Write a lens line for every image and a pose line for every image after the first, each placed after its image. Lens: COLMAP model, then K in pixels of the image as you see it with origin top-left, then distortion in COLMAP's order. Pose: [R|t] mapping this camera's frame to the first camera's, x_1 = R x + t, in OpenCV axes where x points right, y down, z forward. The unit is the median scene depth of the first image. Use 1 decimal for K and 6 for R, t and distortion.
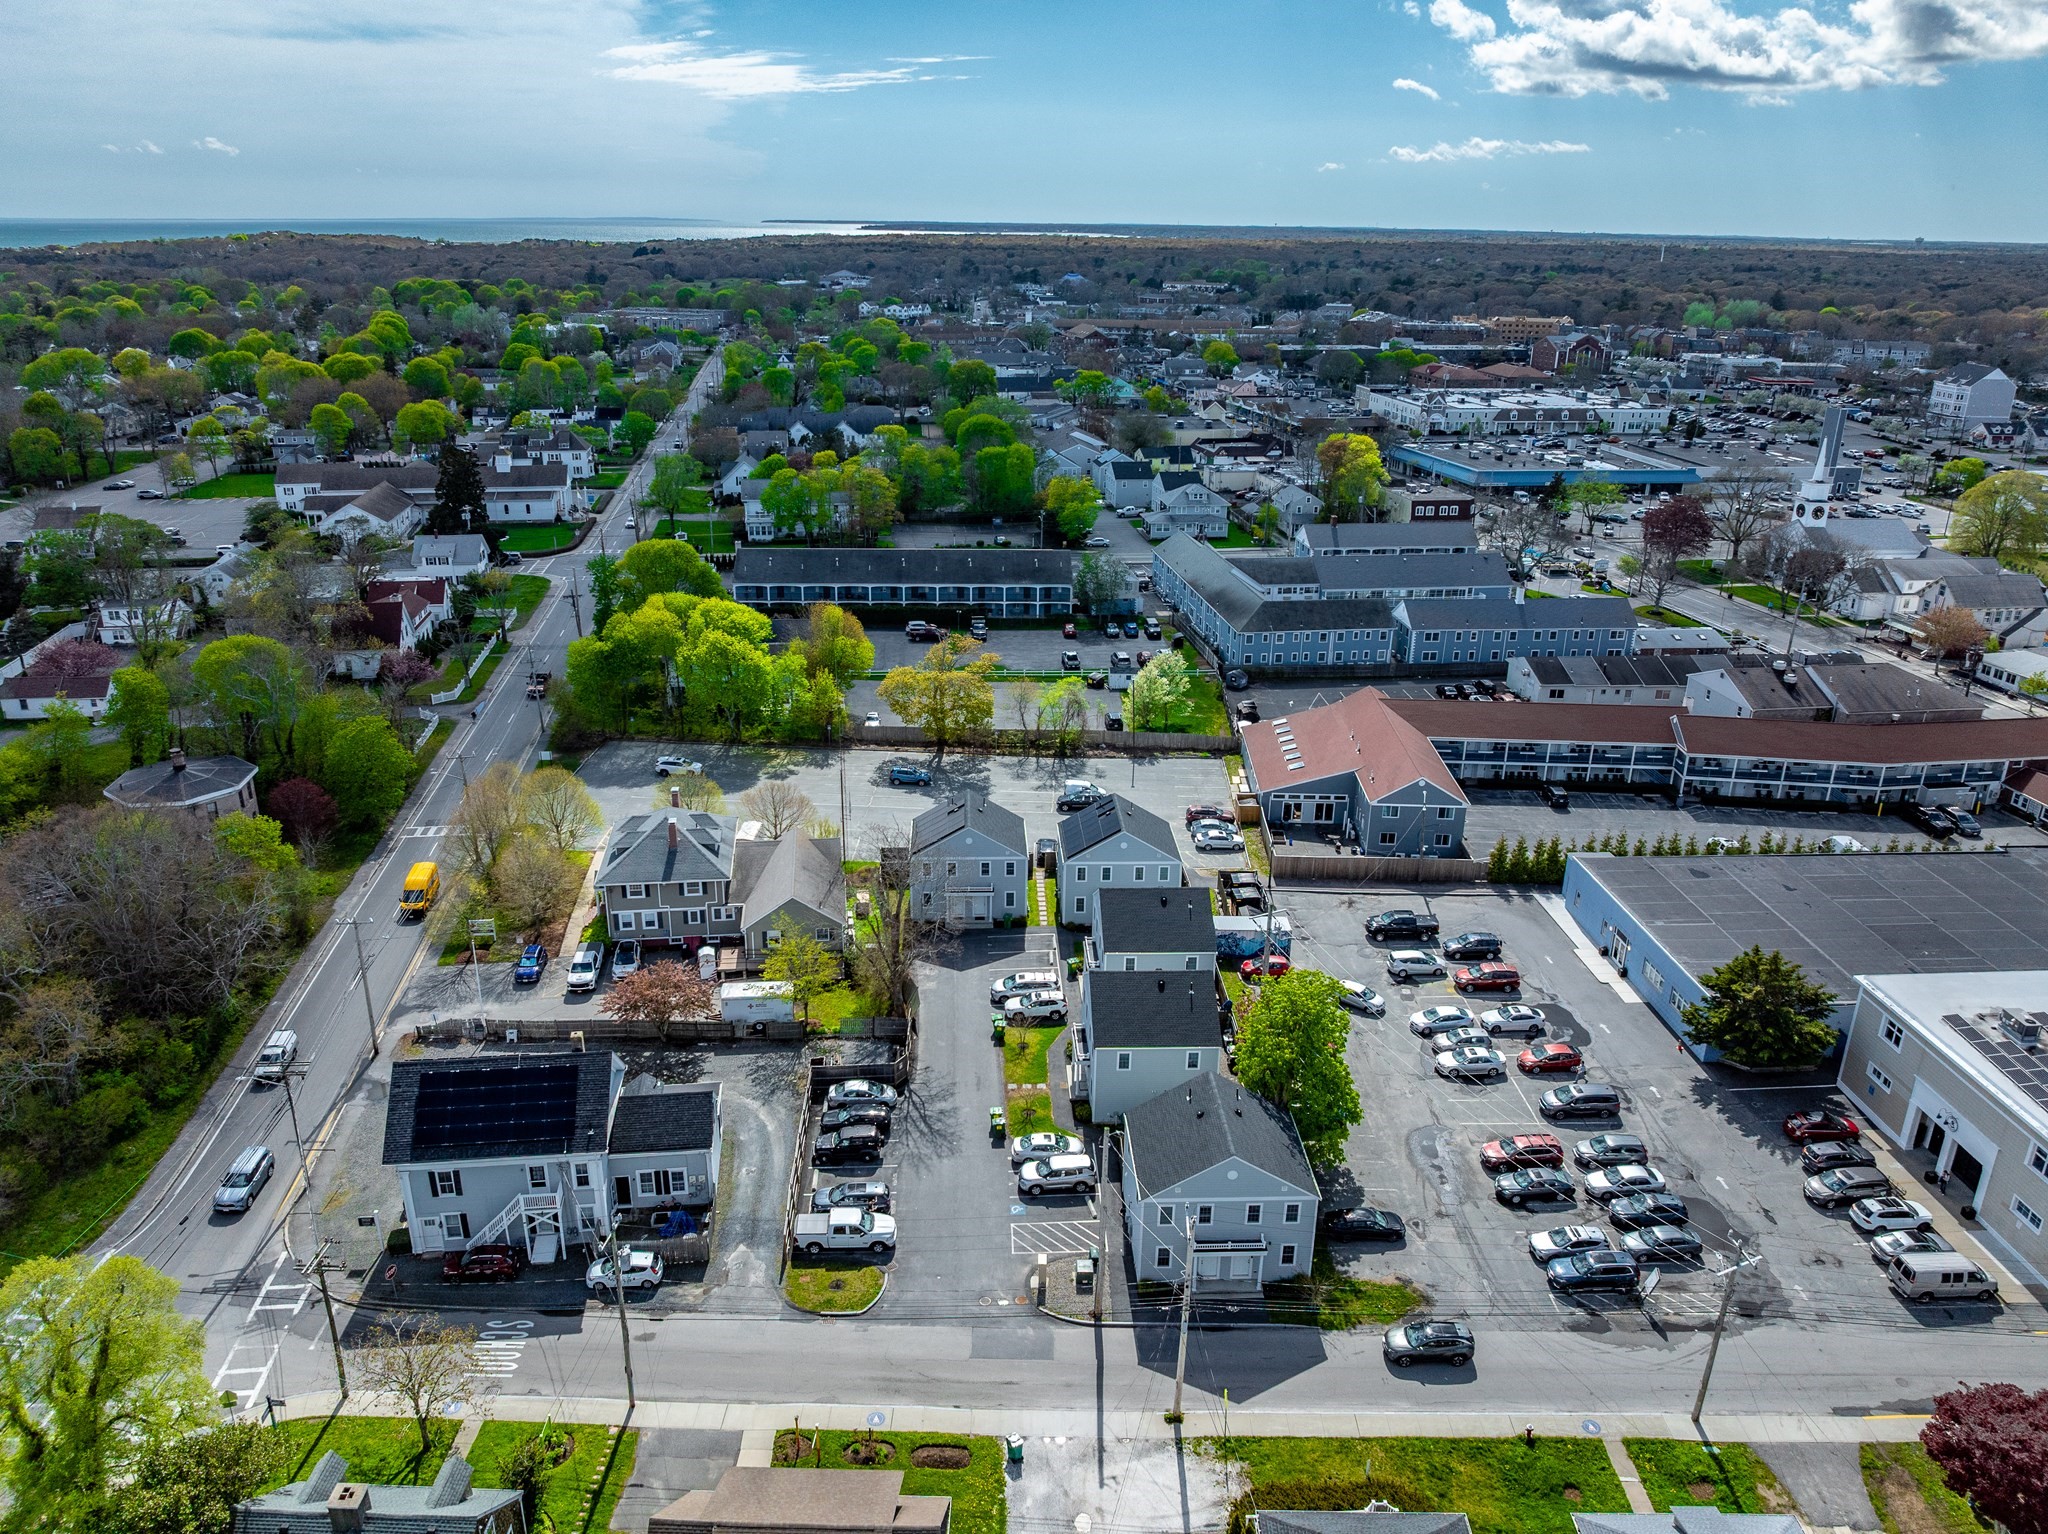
lens RADIAL K [[1444.0, 0, 1031.8], [0, 1444.0, 754.1], [0, 0, 1]] dist [-0.041223, 0.009624]
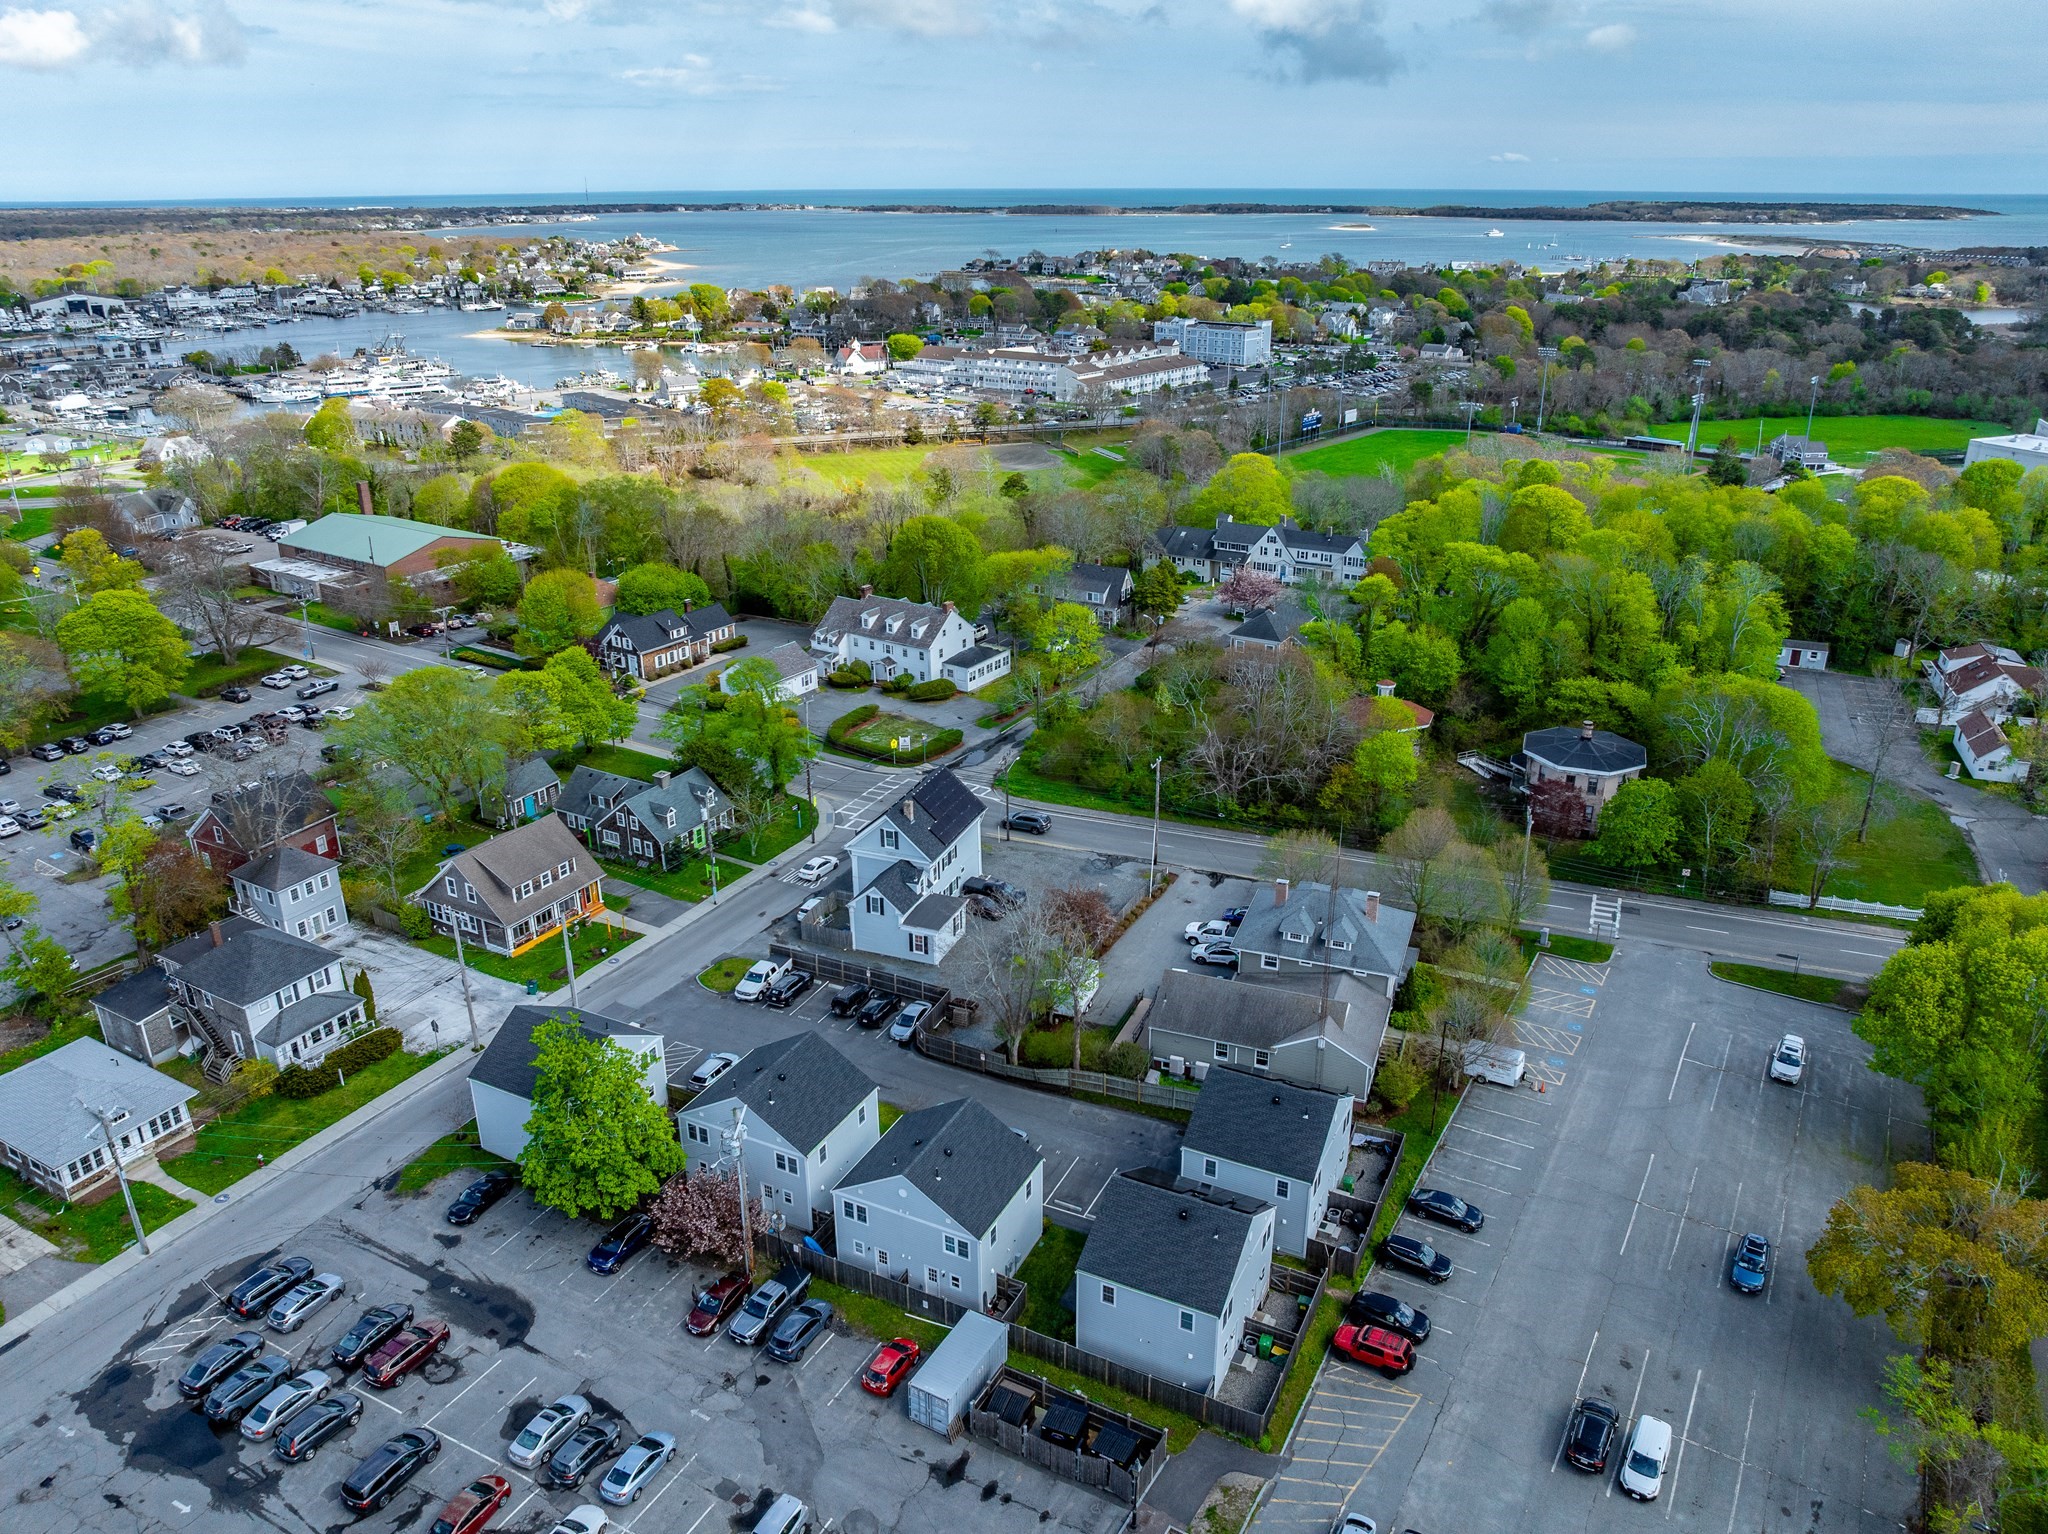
lens RADIAL K [[1444.0, 0, 1025.0], [0, 1444.0, 763.7], [0, 0, 1]] dist [-0.041223, 0.009624]
pose [[-0.484300, 0.316947, -0.815474, 0.646134], [-0.308630, 0.810266, 0.498214, -0.481826], [0.818658, 0.492965, -0.294593, 1.188734]]
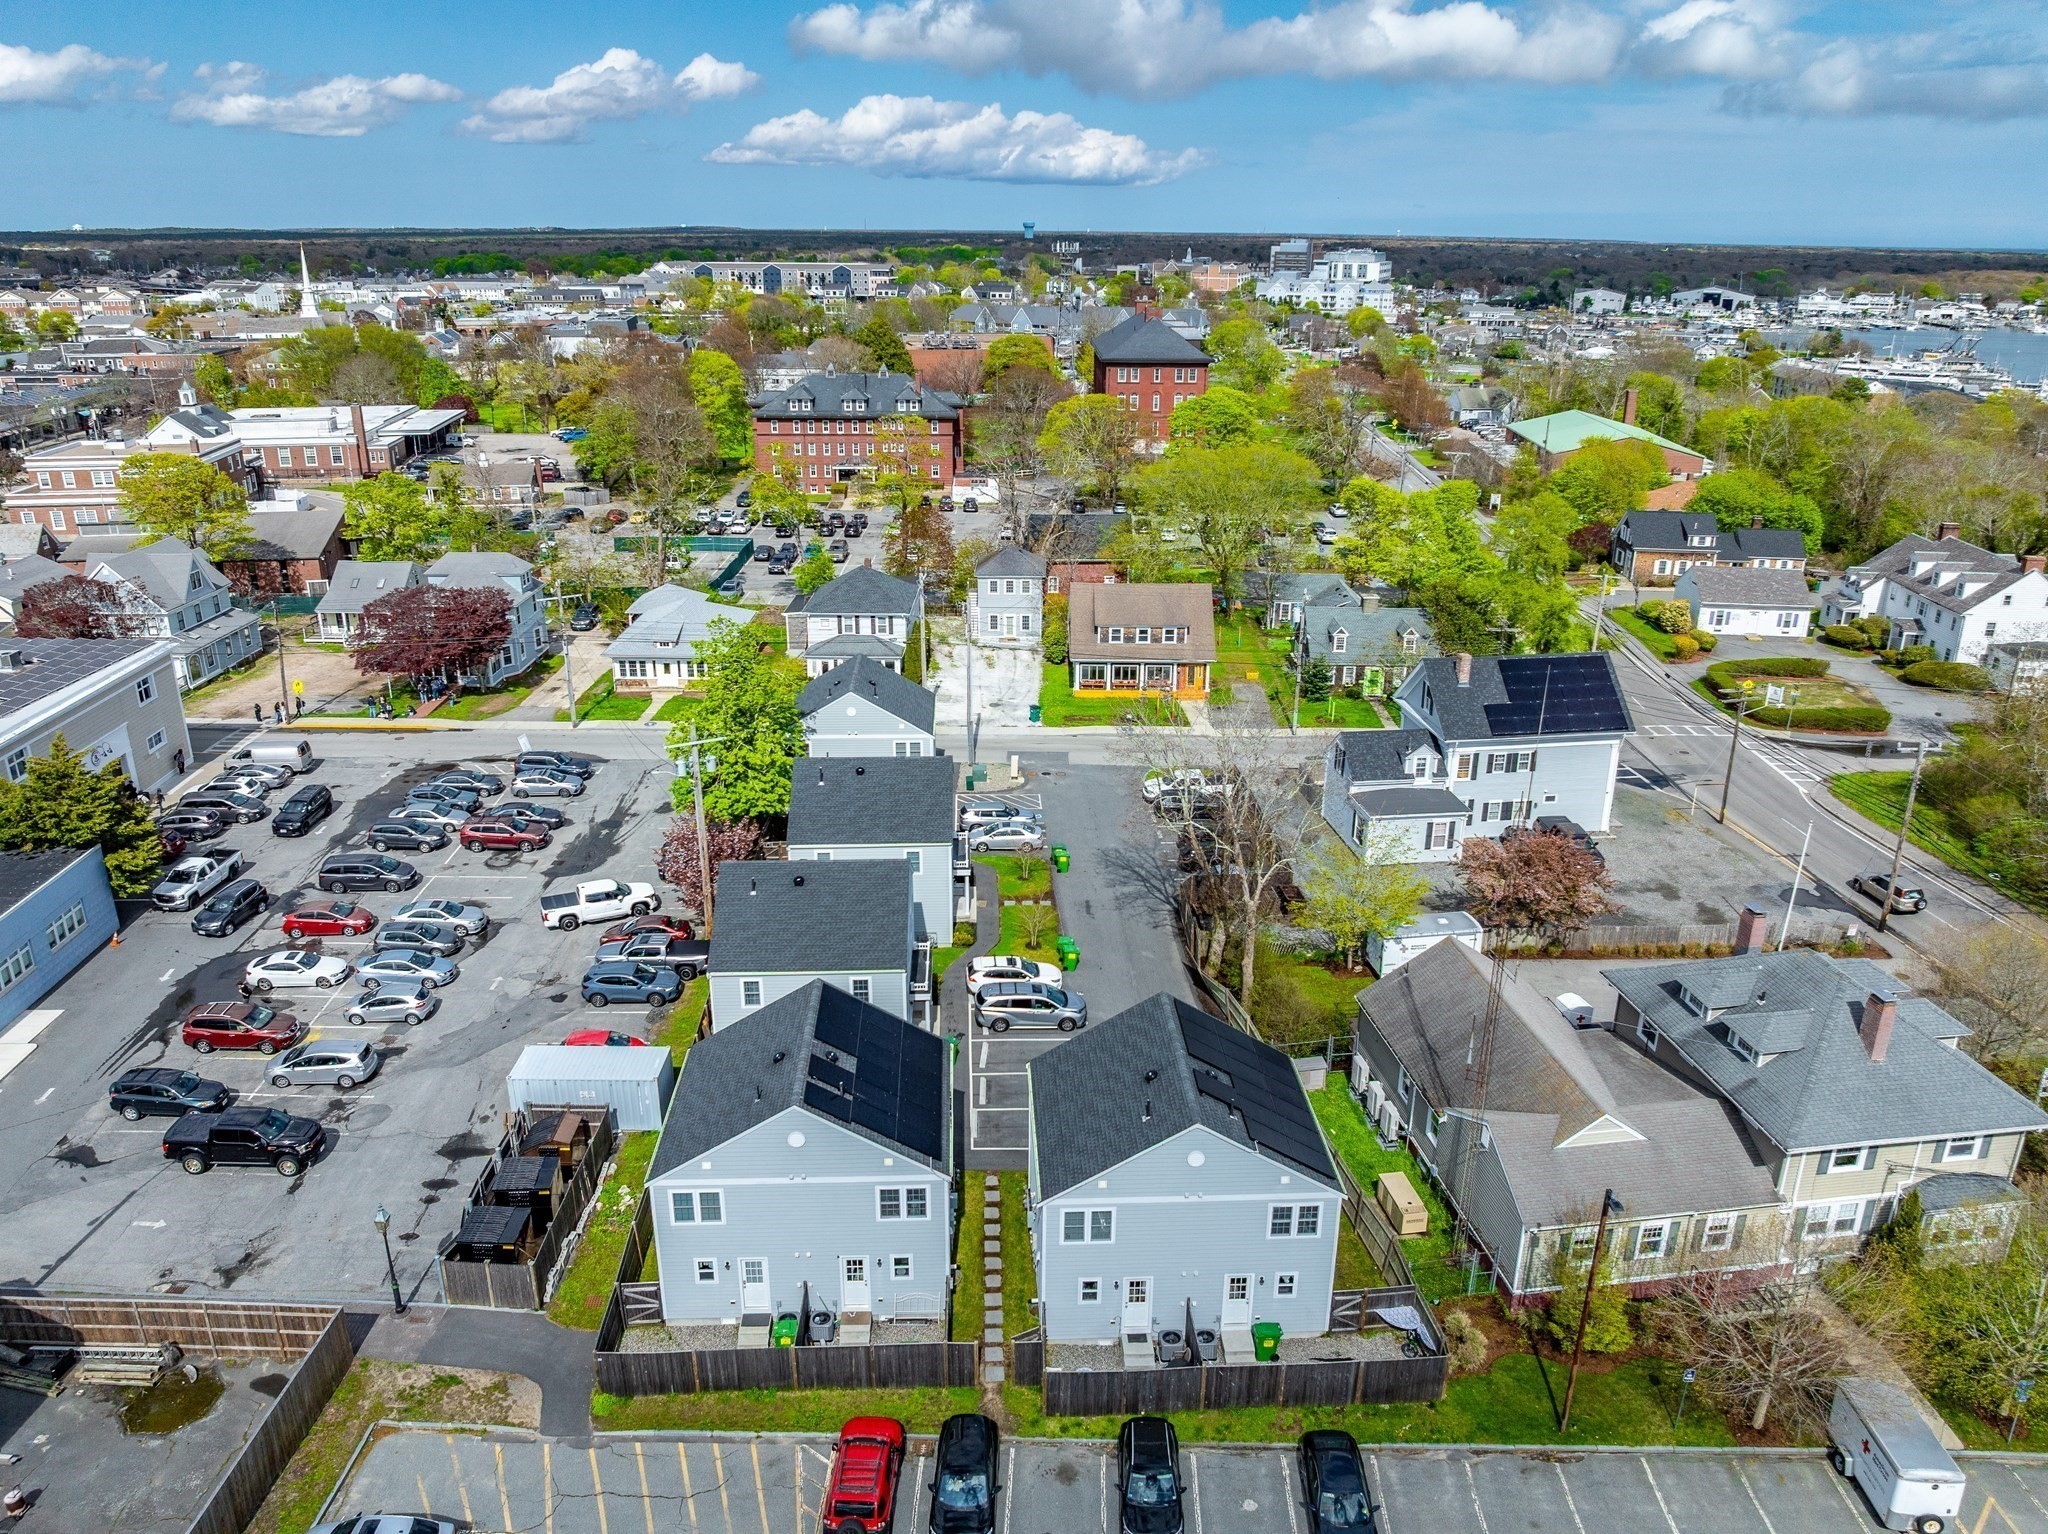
lens RADIAL K [[1444.0, 0, 1027.3], [0, 1444.0, 741.7], [0, 0, 1]] dist [-0.041223, 0.009624]
pose [[-0.999791, -0.019814, -0.004985, 0.002416], [-0.018373, 0.765179, 0.643555, -0.330099], [-0.008937, 0.643512, -0.765384, 1.441793]]
